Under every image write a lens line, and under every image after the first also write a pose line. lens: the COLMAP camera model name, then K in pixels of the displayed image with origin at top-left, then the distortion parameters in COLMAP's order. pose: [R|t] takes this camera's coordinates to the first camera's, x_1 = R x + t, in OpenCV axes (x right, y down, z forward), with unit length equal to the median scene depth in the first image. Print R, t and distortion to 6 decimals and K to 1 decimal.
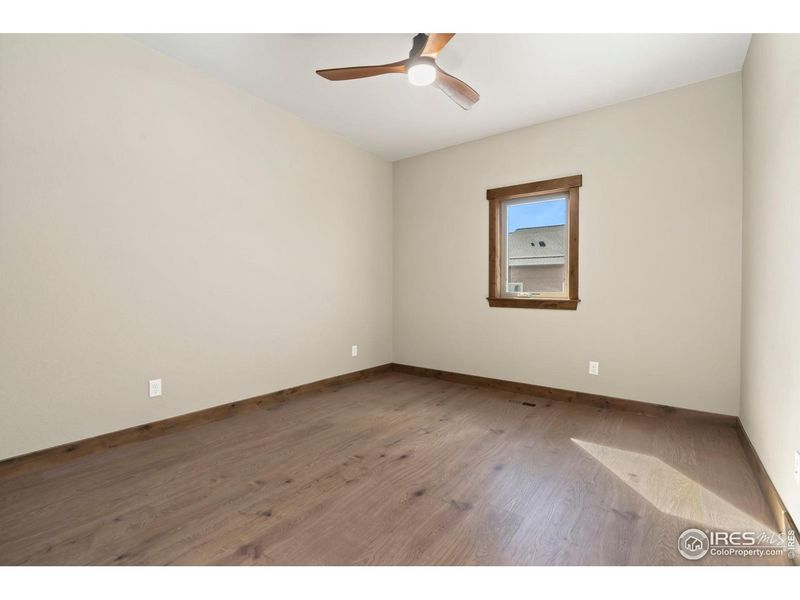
lens RADIAL K [[364.7, 0, 404.5], [0, 364.7, 296.6], [0, 0, 1]] dist [-0.001925, -0.000317]
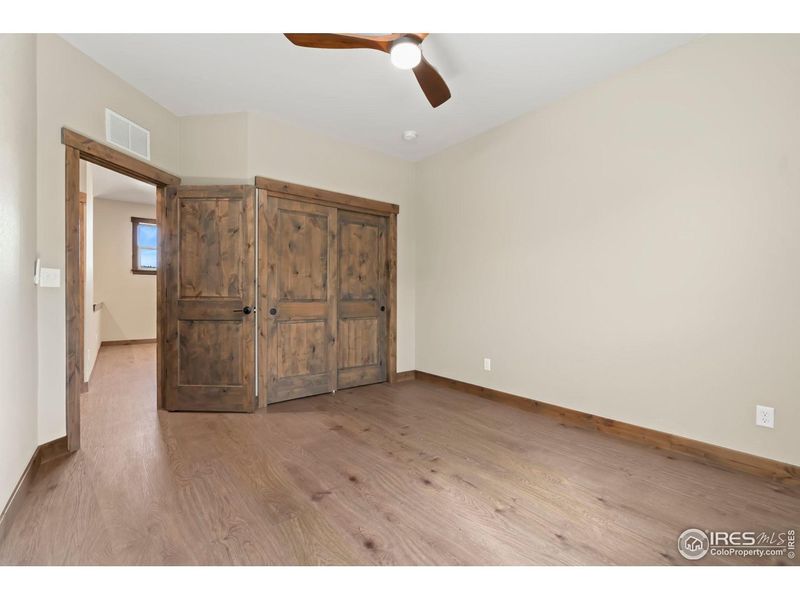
lens RADIAL K [[364.7, 0, 404.6], [0, 364.7, 298.5], [0, 0, 1]] dist [-0.001925, -0.000317]
pose [[-0.259443, 0.004262, -0.965749, 0.801980], [-0.020915, 0.999731, 0.010031, -0.017001], [0.965532, 0.022801, -0.259284, 1.072559]]
